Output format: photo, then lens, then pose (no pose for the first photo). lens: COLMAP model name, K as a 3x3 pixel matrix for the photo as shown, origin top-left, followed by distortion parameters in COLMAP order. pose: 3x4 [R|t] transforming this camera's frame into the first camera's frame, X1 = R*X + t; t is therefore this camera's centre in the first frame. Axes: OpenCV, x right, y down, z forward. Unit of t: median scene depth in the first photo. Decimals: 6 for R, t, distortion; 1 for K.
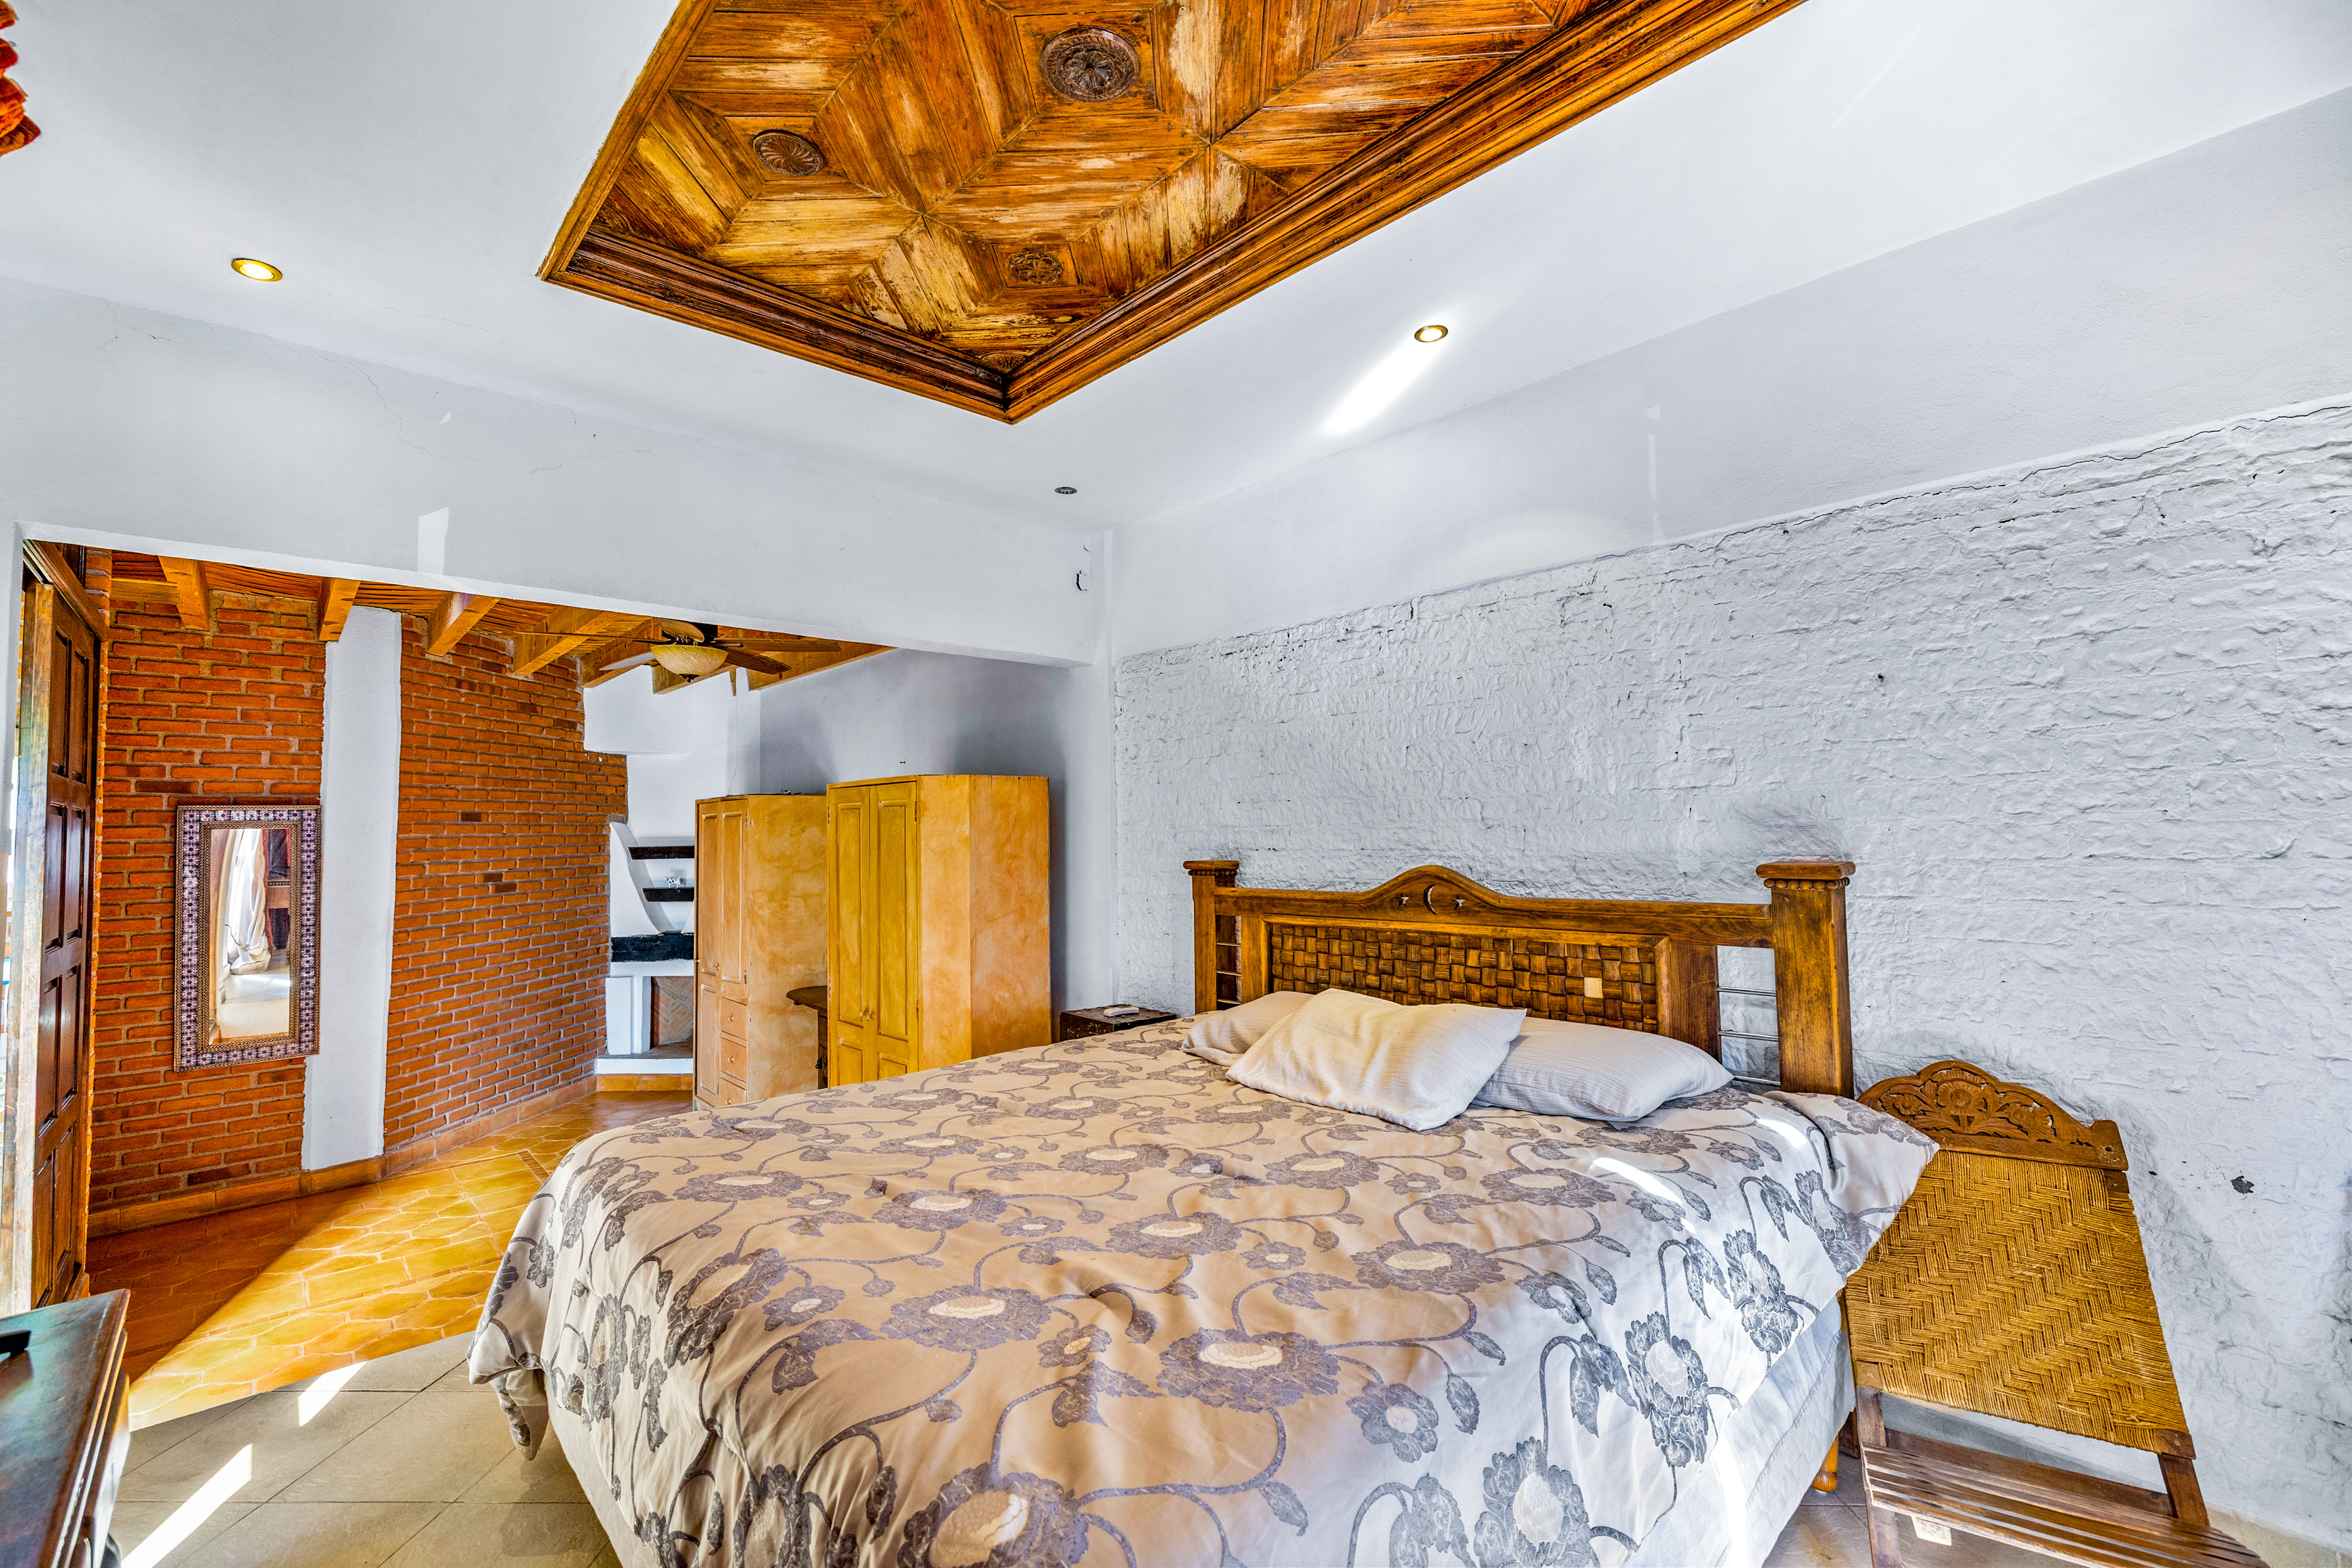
lens RADIAL K [[1000.1, 0, 1178.3], [0, 1000.1, 785.5], [0, 0, 1]] dist [-0.001372, -0.000313]
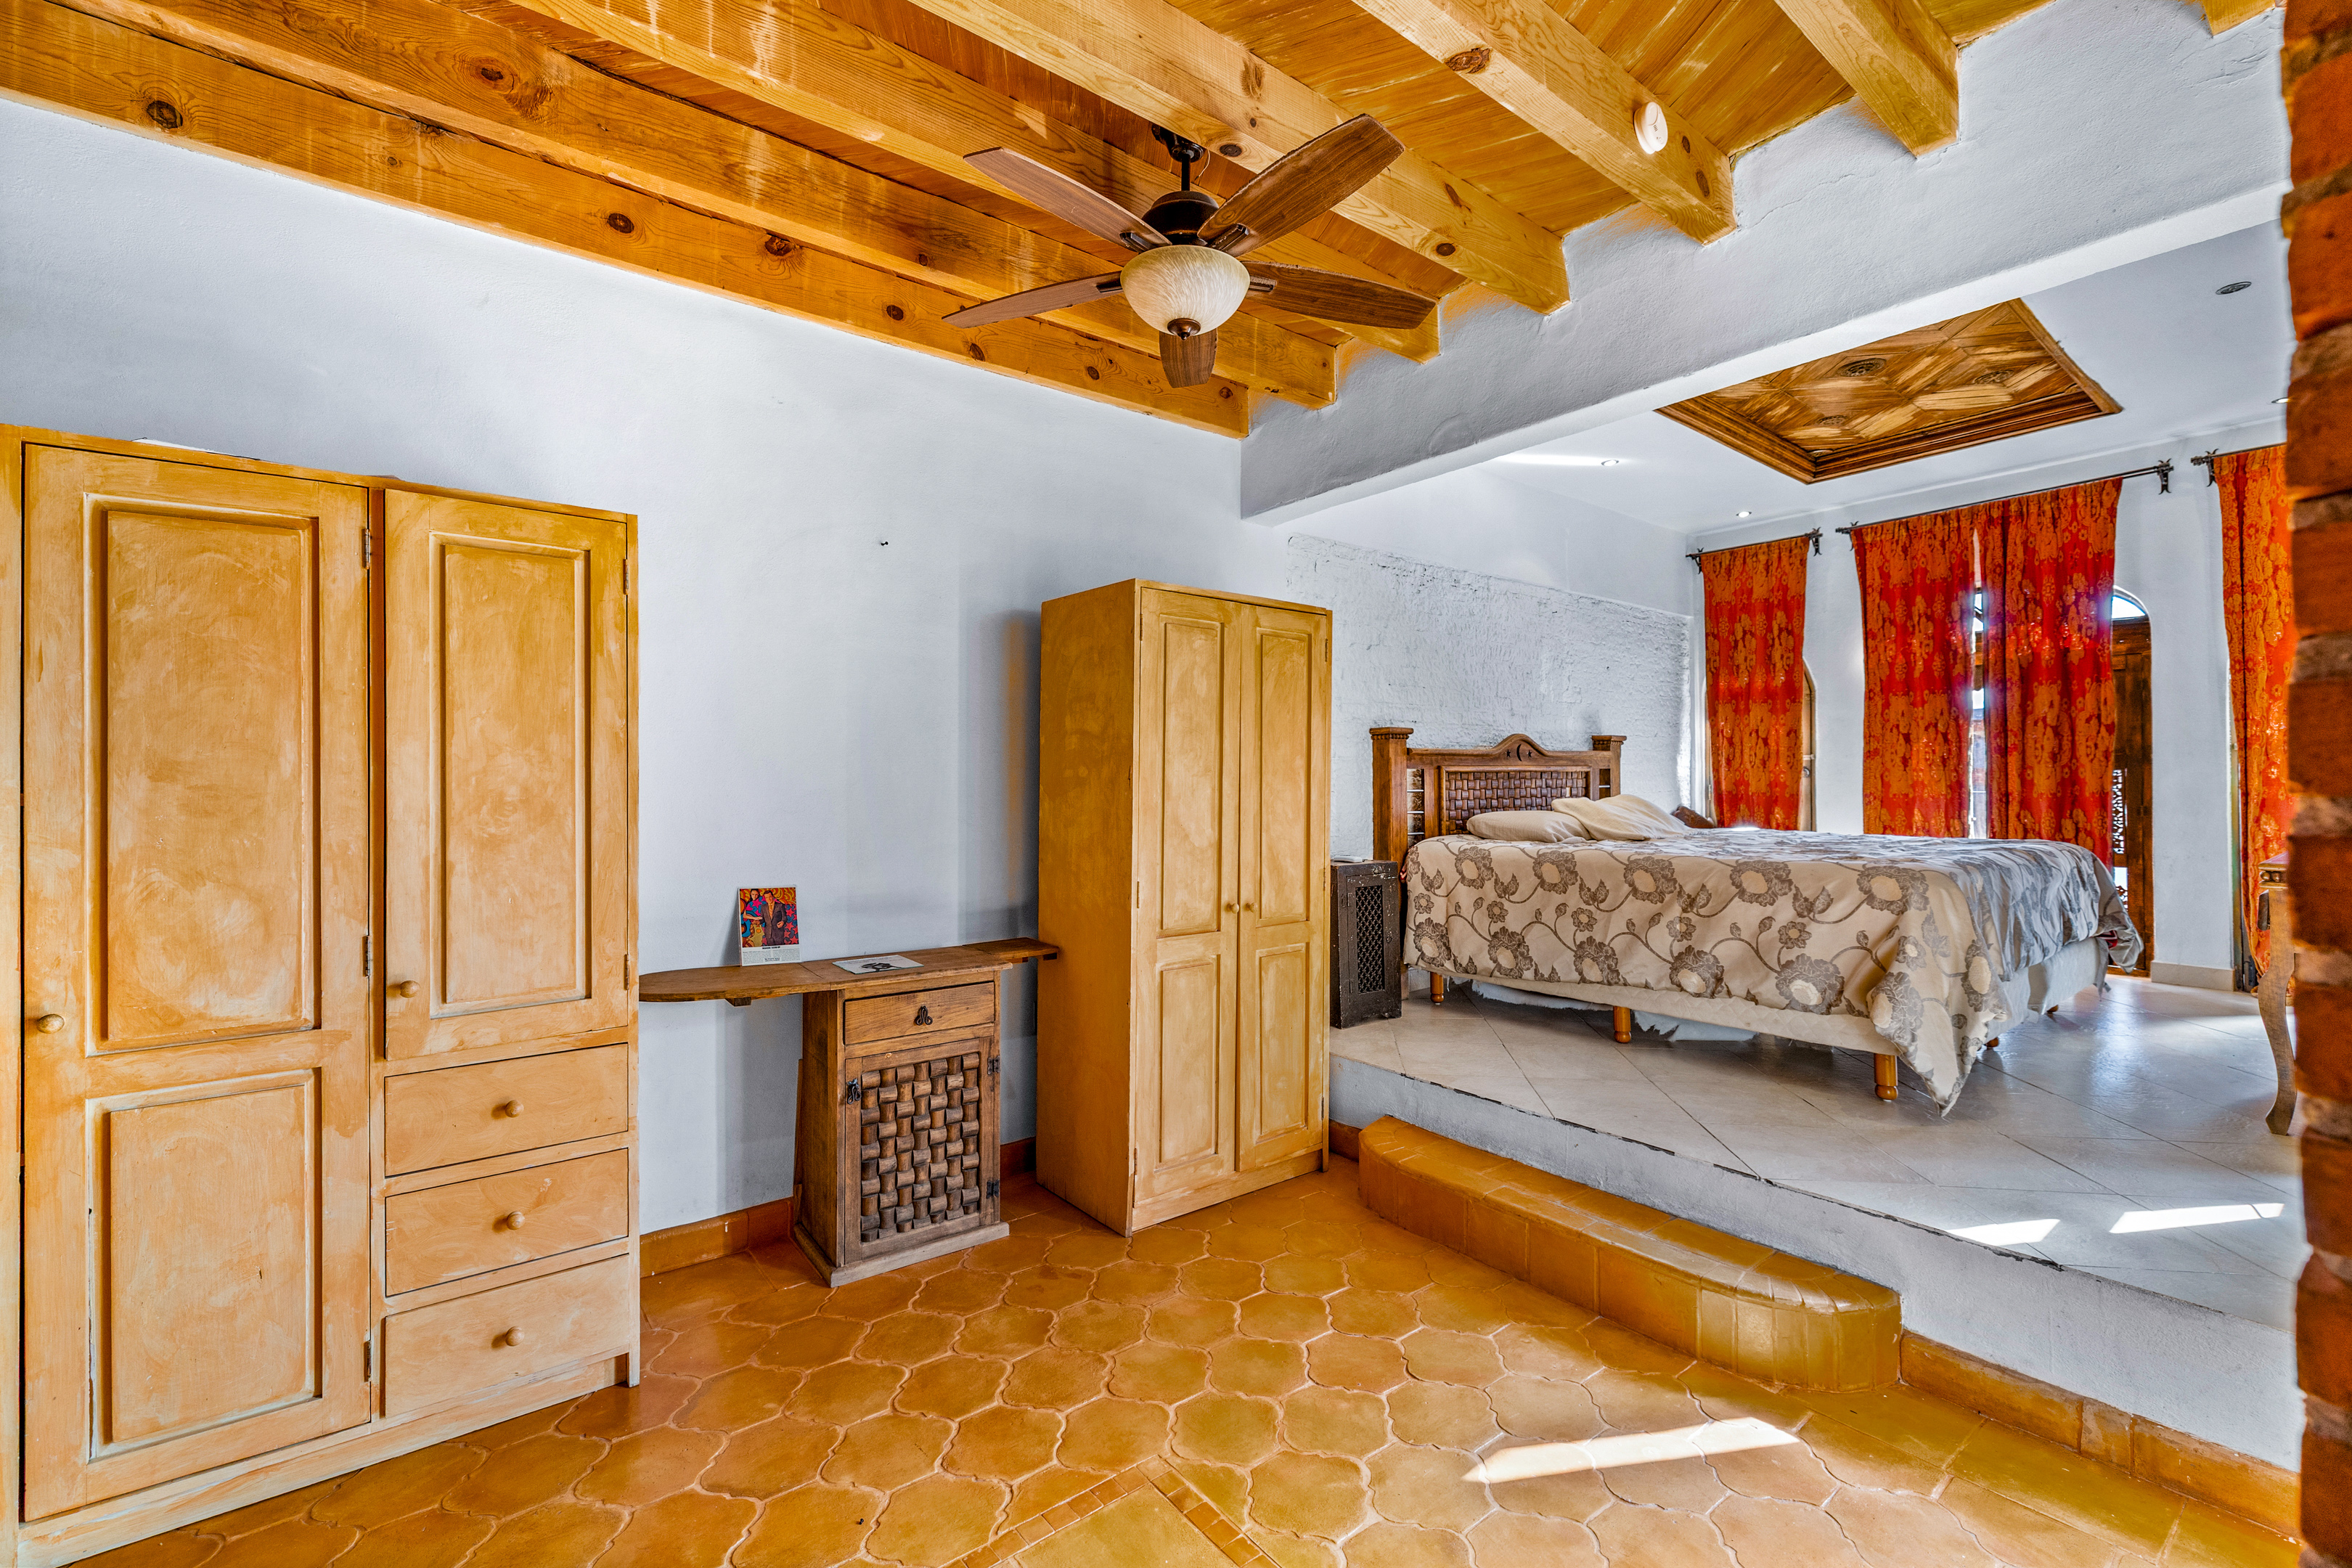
lens RADIAL K [[1000.1, 0, 1178.0], [0, 1000.1, 788.1], [0, 0, 1]] dist [-0.001372, -0.000313]
pose [[0.085834, 0.014892, 0.996198, -1.460620], [-0.039918, 0.999137, -0.011497, 0.206709], [-0.995509, -0.038779, 0.086354, 1.349139]]
